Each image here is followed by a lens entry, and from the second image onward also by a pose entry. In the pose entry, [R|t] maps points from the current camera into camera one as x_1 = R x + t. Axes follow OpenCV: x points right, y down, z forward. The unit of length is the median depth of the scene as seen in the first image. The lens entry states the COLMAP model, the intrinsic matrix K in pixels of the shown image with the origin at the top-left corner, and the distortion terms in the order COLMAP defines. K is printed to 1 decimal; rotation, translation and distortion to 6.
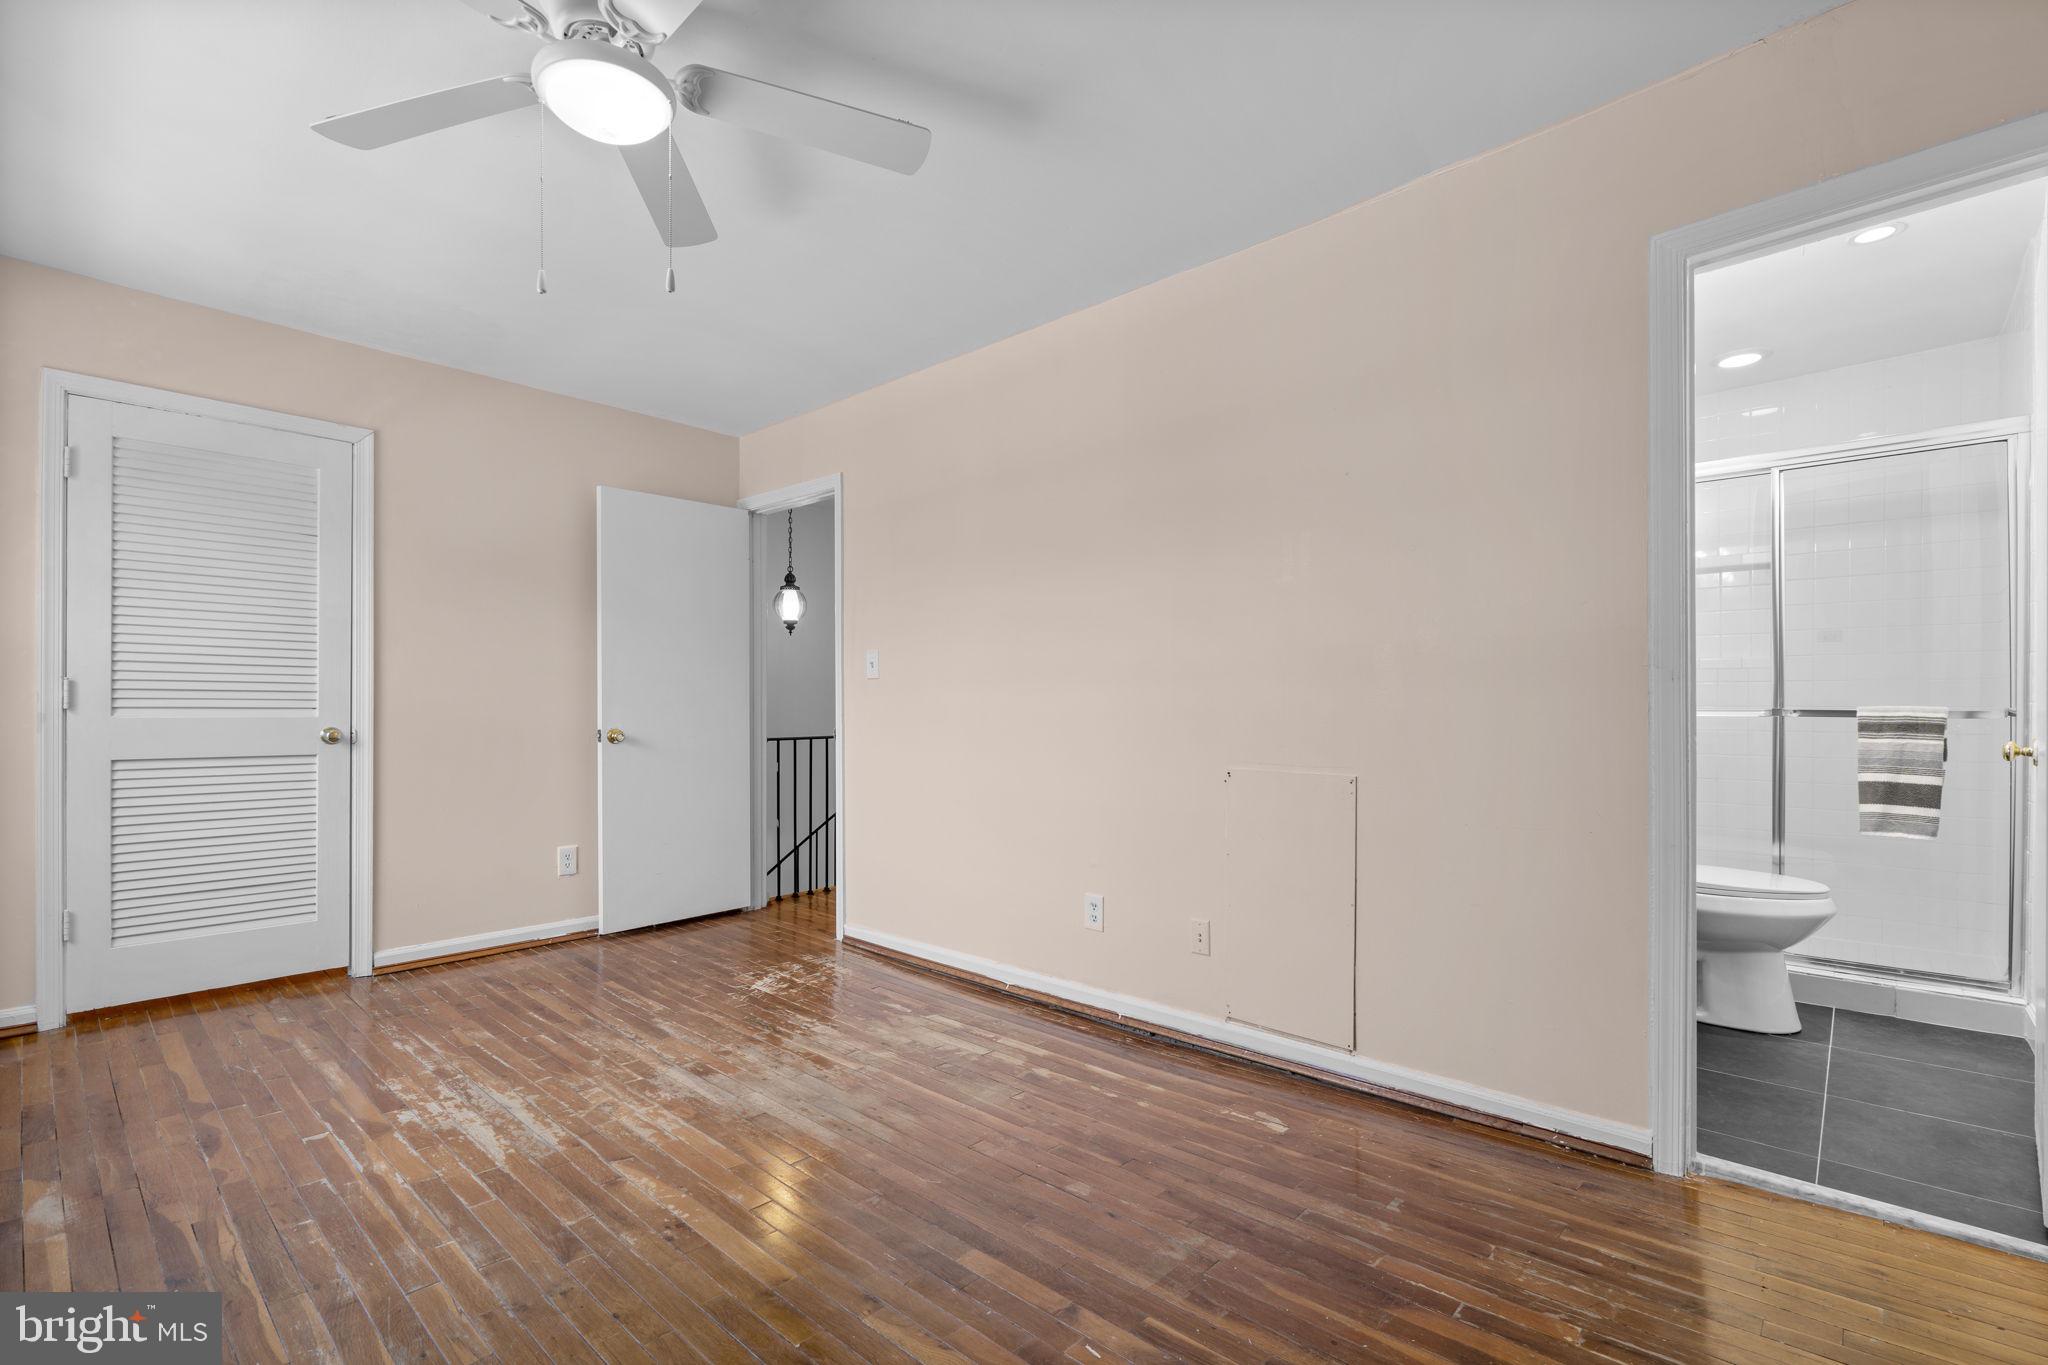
lens RADIAL K [[934.8, 0, 1026.5], [0, 934.8, 704.2], [0, 0, 1]] dist [-0.003600, 0.000186]
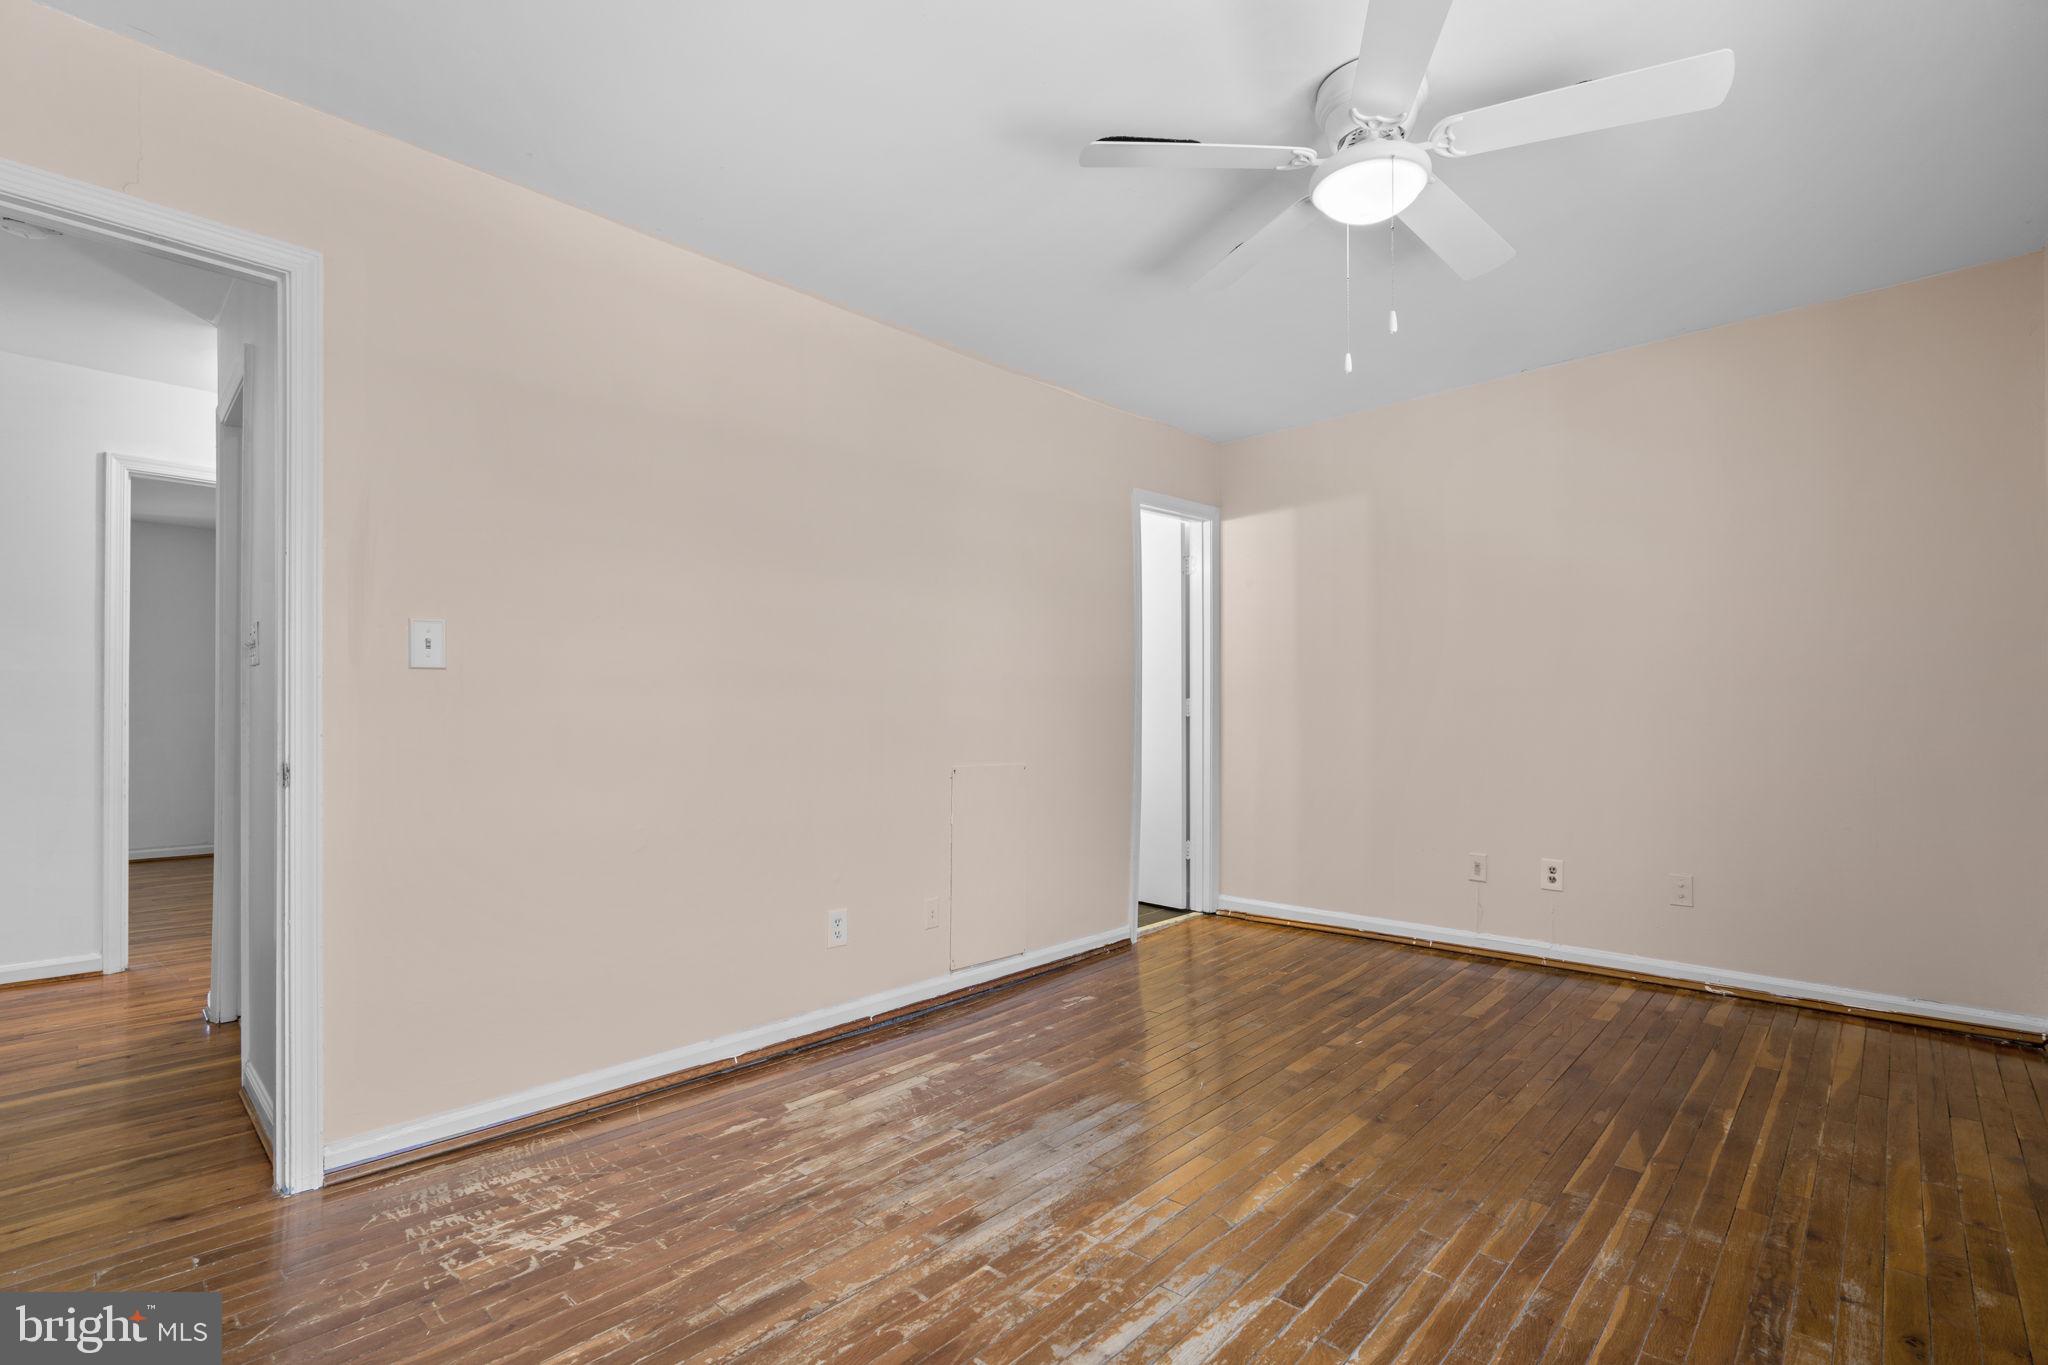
lens RADIAL K [[934.8, 0, 1026.5], [0, 934.8, 704.2], [0, 0, 1]] dist [-0.003600, 0.000186]
pose [[0.003587, 0.015680, 0.999871, -1.016048], [0.002116, 0.999875, -0.015687, 0.006117], [-0.999991, 0.002172, 0.003554, 0.901447]]
